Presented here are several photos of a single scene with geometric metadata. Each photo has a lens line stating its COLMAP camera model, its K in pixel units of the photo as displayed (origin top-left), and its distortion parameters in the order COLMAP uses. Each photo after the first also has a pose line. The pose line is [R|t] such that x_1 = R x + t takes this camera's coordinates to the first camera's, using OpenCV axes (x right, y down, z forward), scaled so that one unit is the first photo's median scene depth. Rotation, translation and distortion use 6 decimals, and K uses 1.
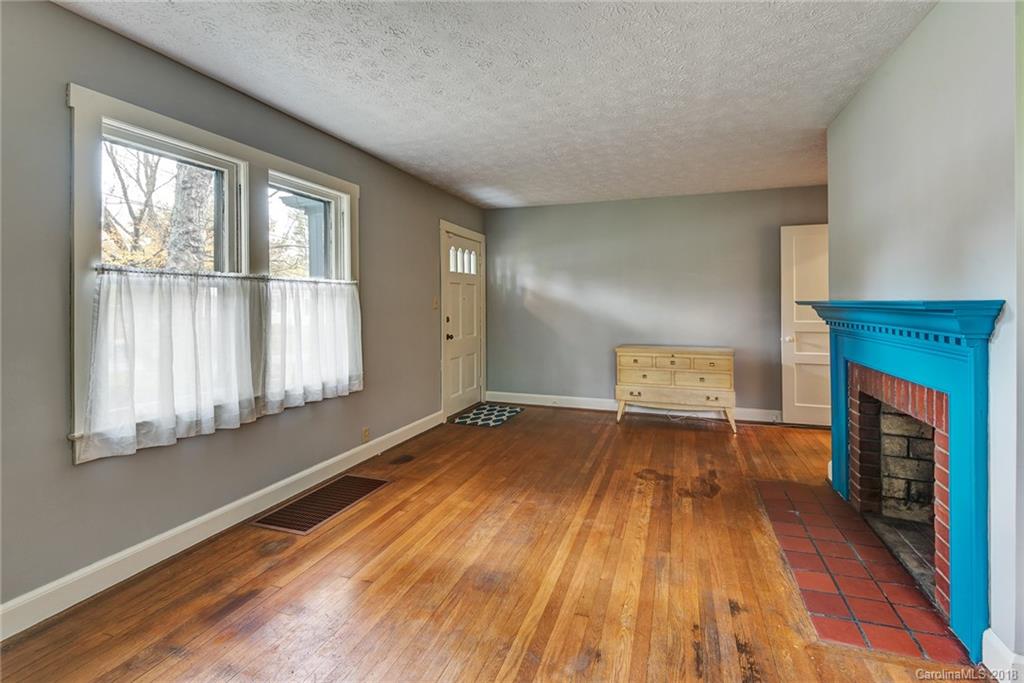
lens RADIAL K [[487.4, 0, 517.7], [0, 487.4, 299.8], [0, 0, 1]] dist [0.001875, -0.000430]
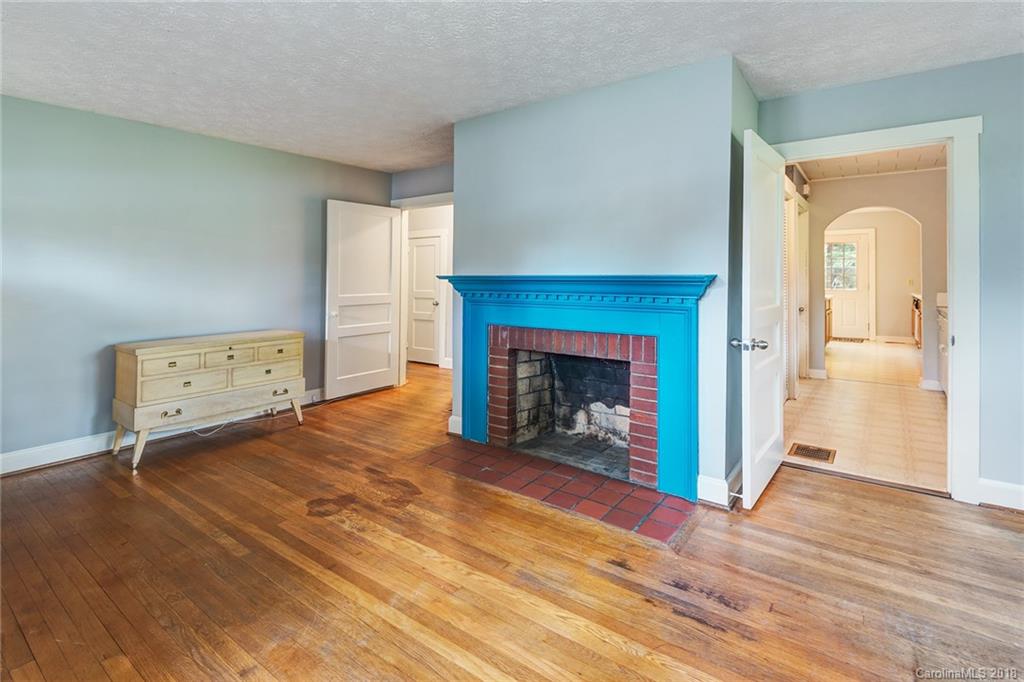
lens RADIAL K [[463.6, 0, 522.4], [0, 463.6, 271.0], [0, 0, 1]] dist [0.049864, -0.025861]
pose [[0.304112, 0.013069, 0.952547, -0.420343], [-0.005540, 0.999913, -0.011951, 0.004849], [-0.952620, -0.001642, 0.304158, 0.621238]]
